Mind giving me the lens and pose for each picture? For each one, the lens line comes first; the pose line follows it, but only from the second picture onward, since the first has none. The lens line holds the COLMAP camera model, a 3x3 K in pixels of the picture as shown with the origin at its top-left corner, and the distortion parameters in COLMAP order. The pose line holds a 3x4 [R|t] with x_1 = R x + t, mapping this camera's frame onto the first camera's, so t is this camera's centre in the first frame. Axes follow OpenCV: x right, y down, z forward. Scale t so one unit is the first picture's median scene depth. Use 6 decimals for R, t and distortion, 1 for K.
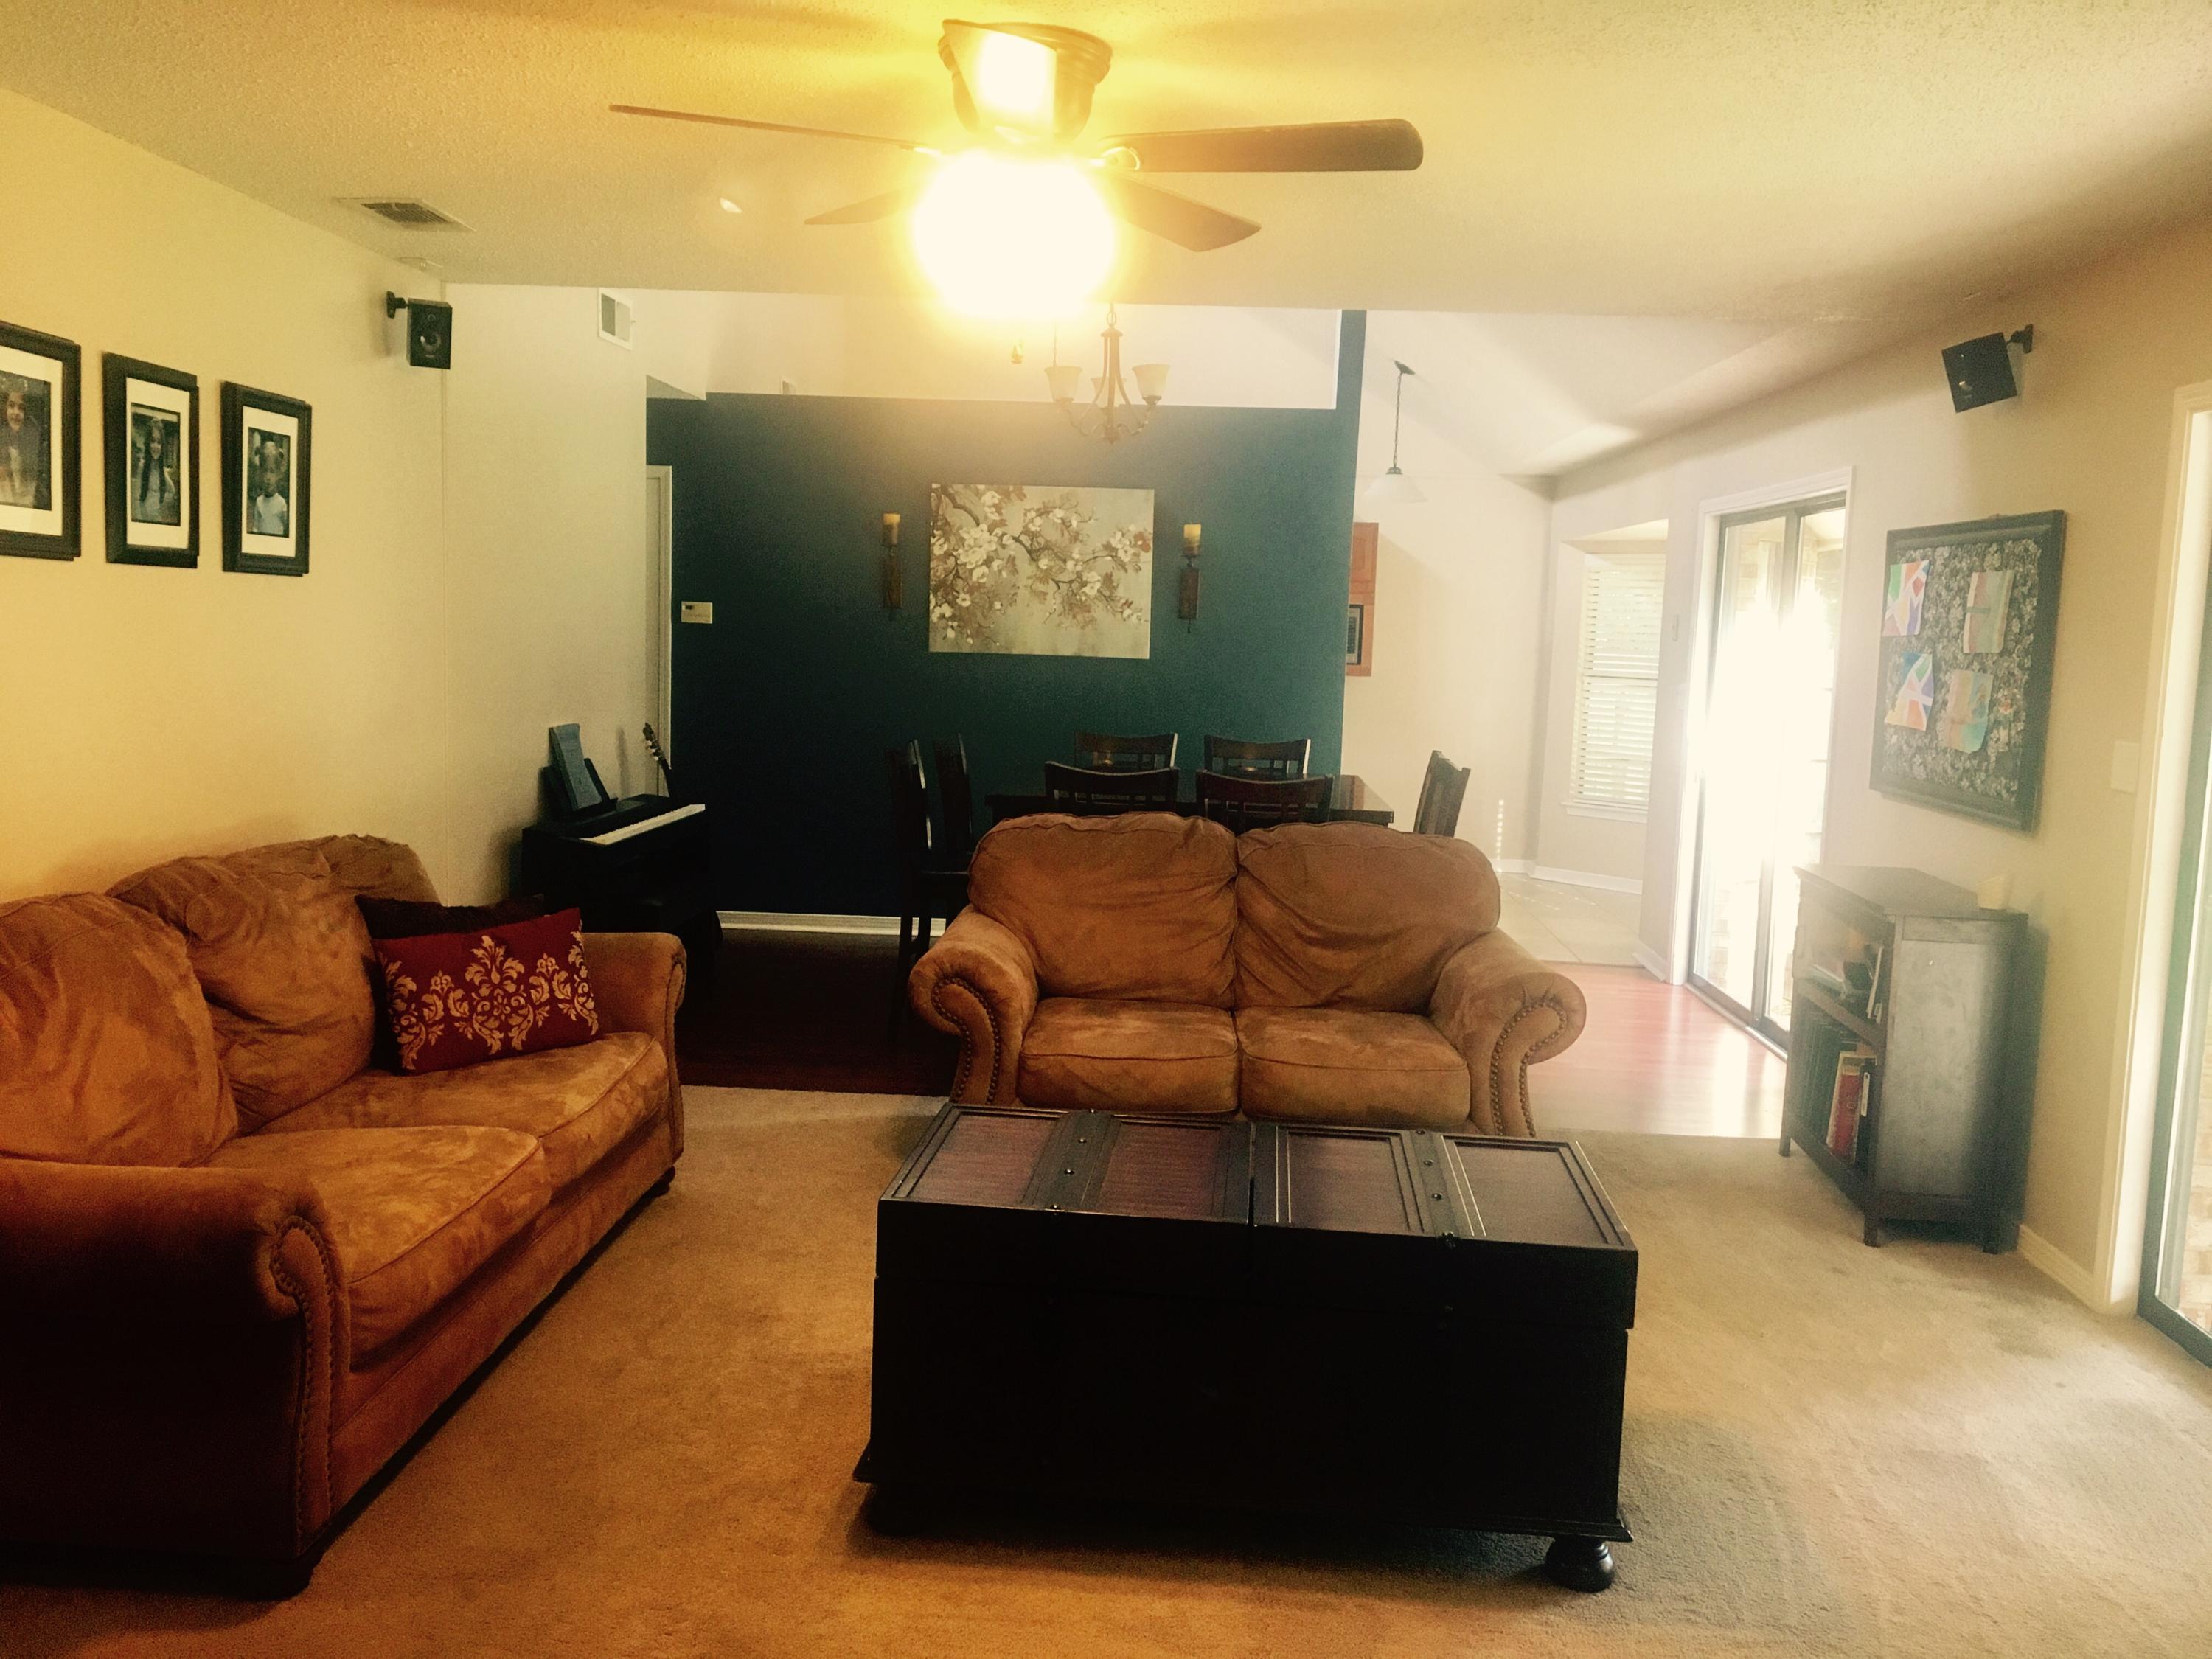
lens RADIAL K [[1850.9, 0, 1106.0], [0, 1850.9, 829.5], [0, 0, 1]] dist [0.067375, -0.090710]
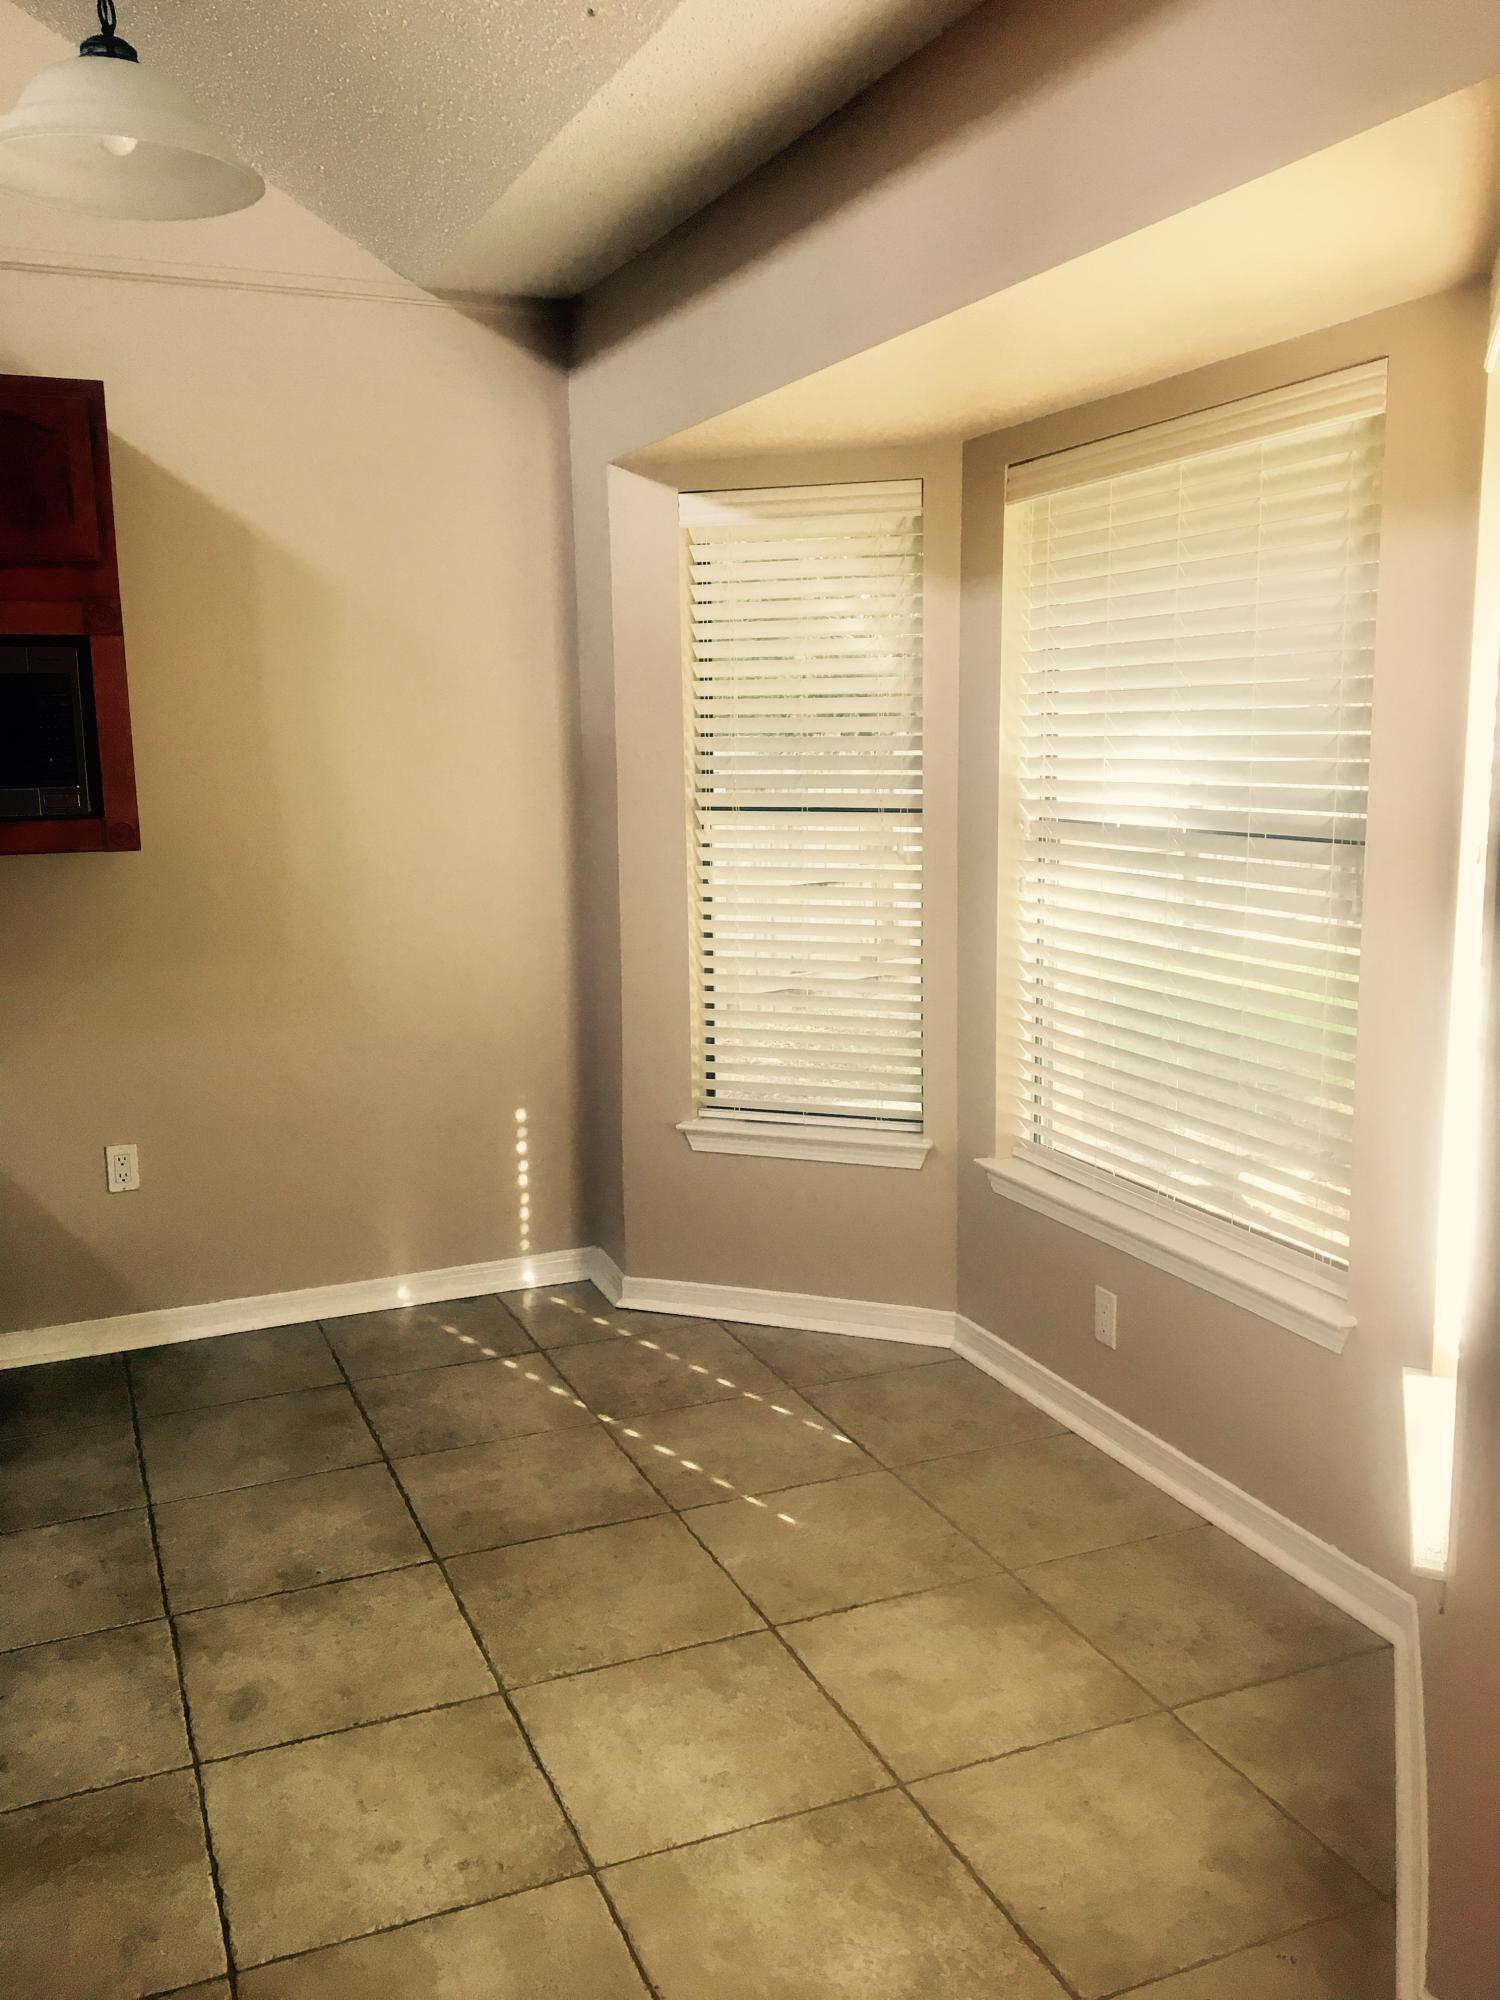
lens RADIAL K [[1684.7, 0, 750.0], [0, 1684.7, 1000.0], [0, 0, 1]] dist [0.096058, -0.160795]
pose [[0.898798, -0.119658, 0.421715, 0.106491], [0.096139, 0.992409, 0.076686, -0.067374], [-0.427690, -0.028382, 0.903480, 0.662815]]
